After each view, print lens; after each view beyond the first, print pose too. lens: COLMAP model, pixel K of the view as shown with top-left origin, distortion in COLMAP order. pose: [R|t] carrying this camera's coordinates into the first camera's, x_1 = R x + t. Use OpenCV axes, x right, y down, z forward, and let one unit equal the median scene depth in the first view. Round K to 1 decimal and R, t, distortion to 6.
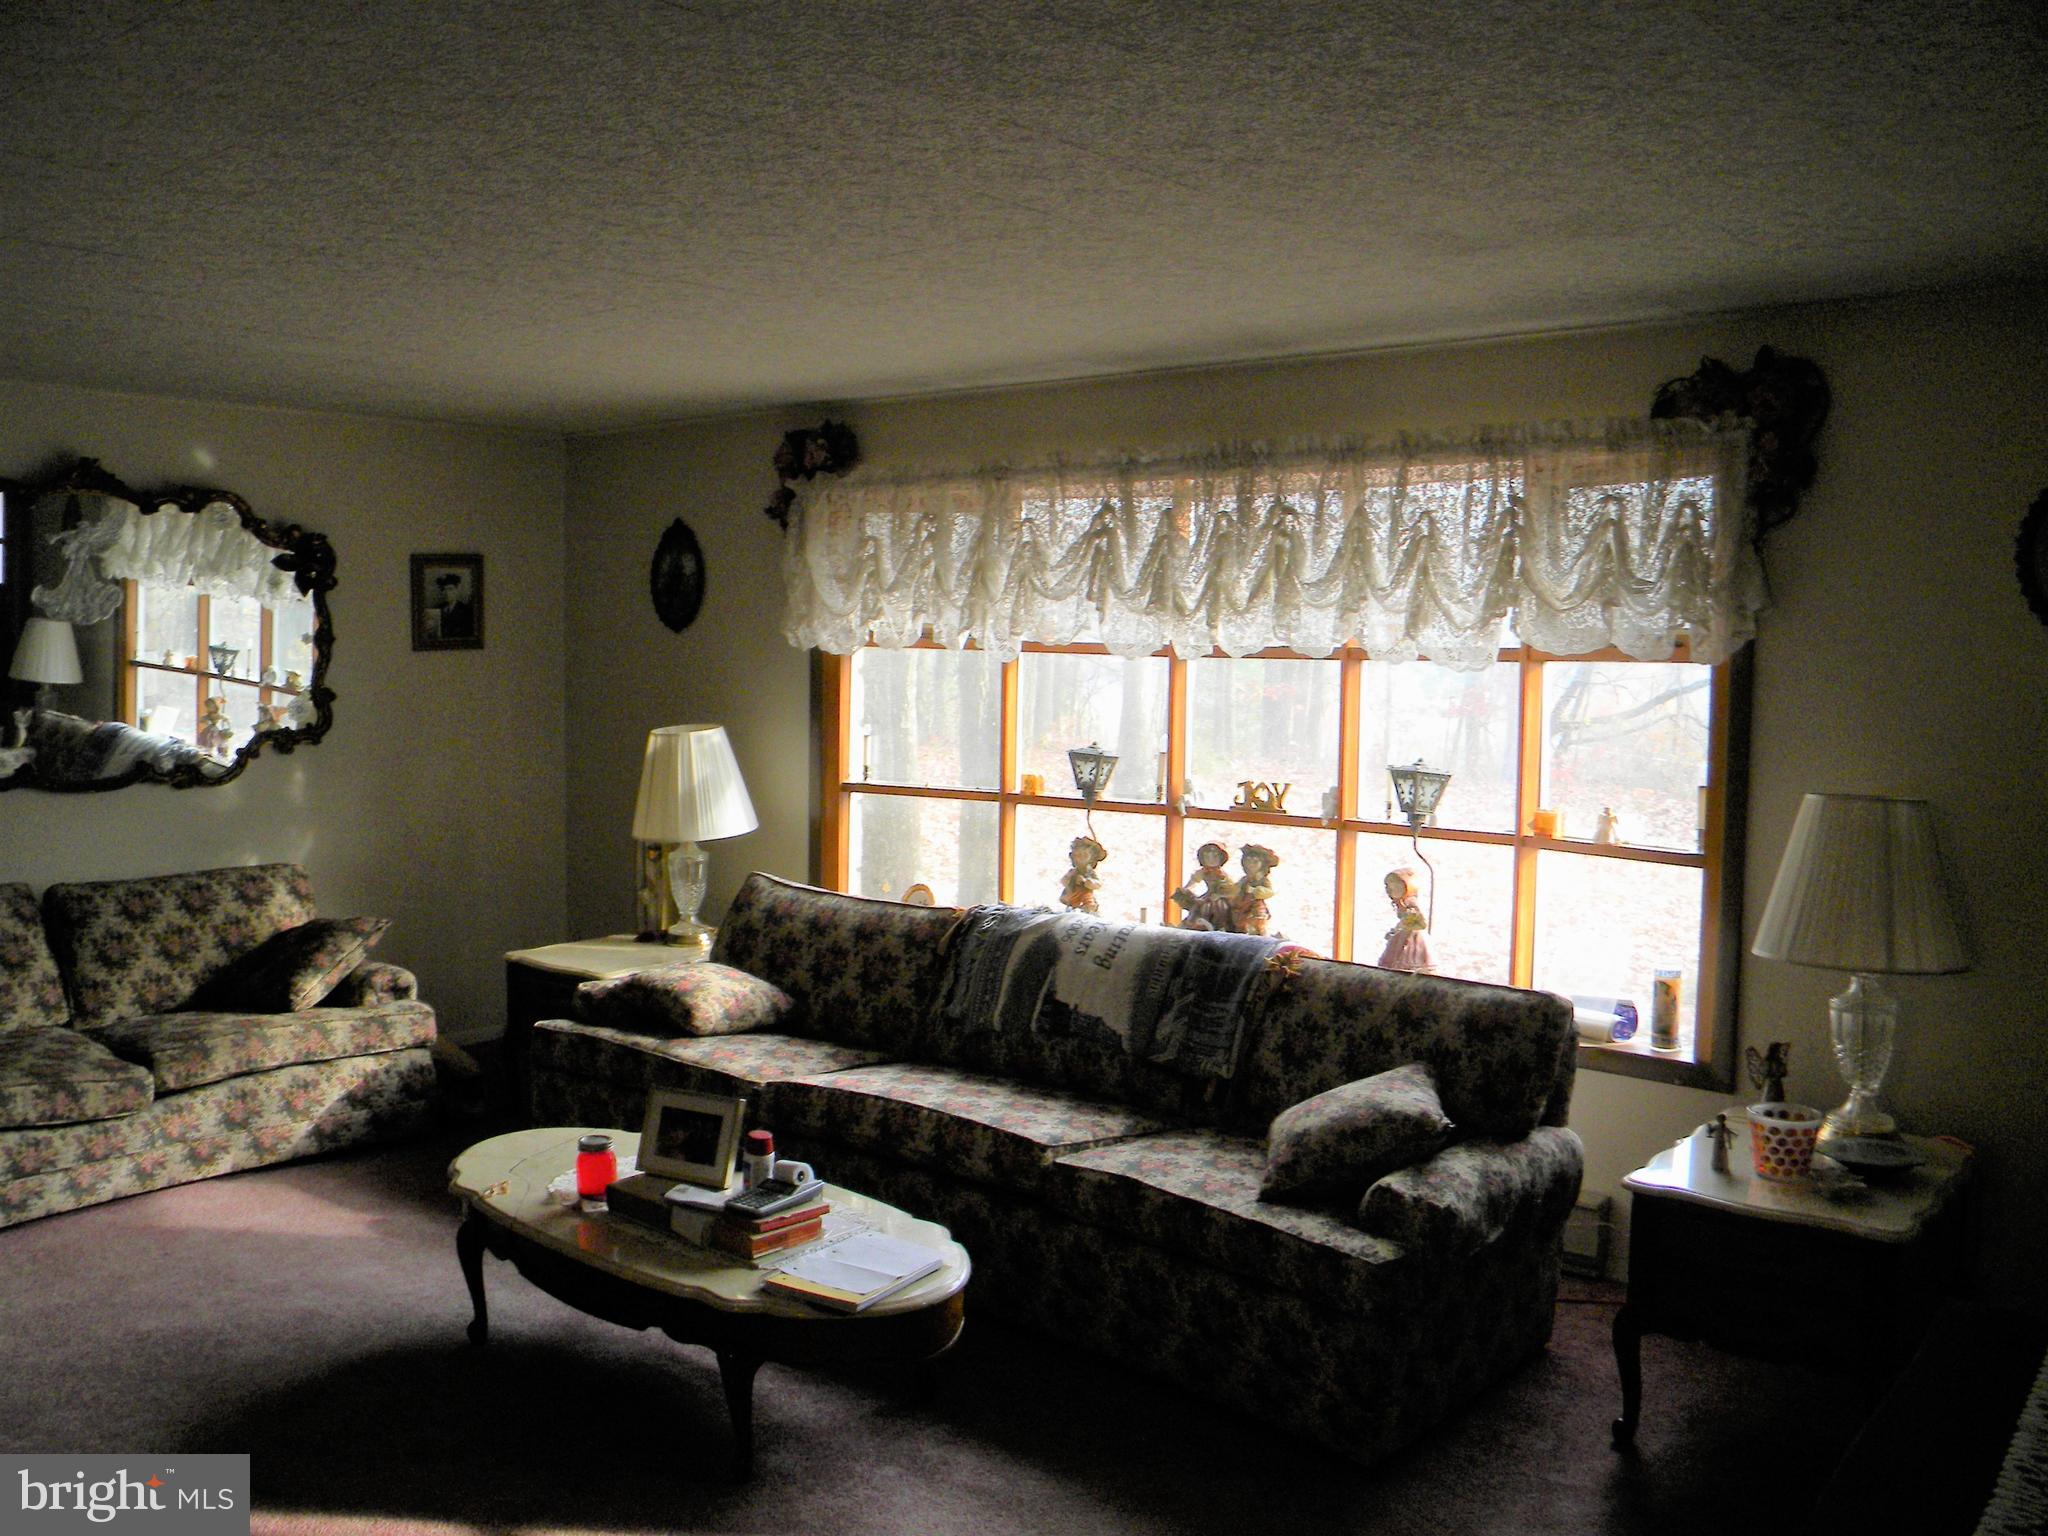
lens RADIAL K [[1746.5, 0, 988.5], [0, 1746.5, 766.4], [0, 0, 1]] dist [-0.206389, 0.218213]
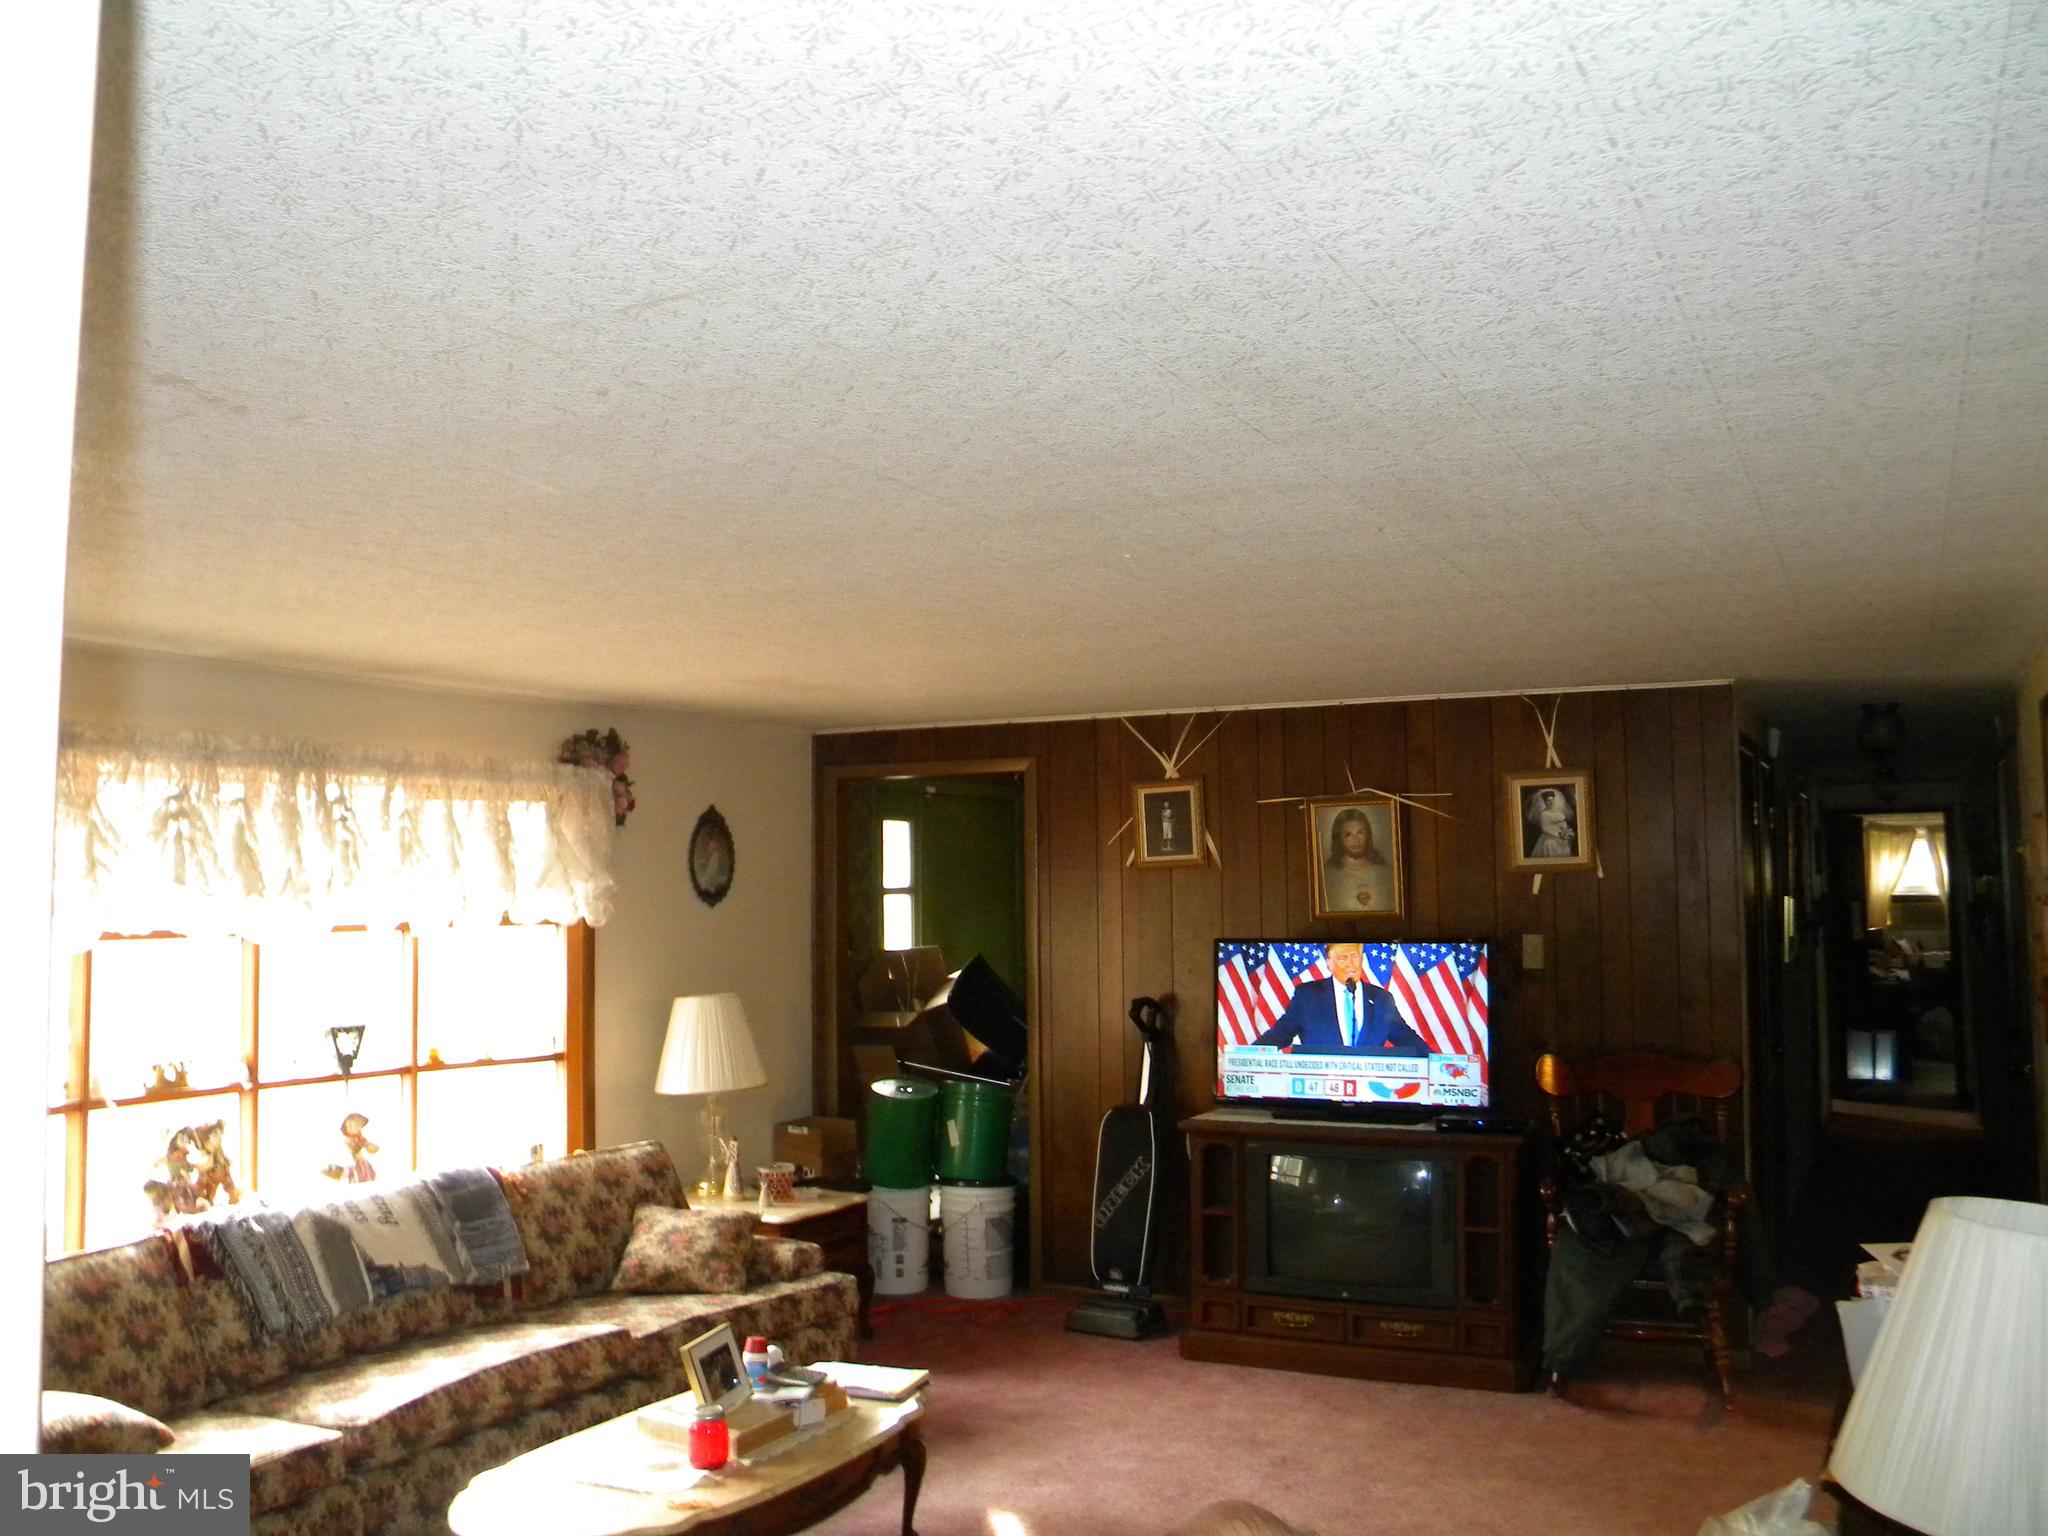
lens RADIAL K [[1746.5, 0, 988.5], [0, 1746.5, 766.4], [0, 0, 1]] dist [-0.206389, 0.218213]
pose [[-0.214091, 0.070980, 0.974231, -1.006780], [0.094829, 0.994156, -0.051592, -0.074339], [-0.972200, 0.081340, -0.219571, 0.809584]]
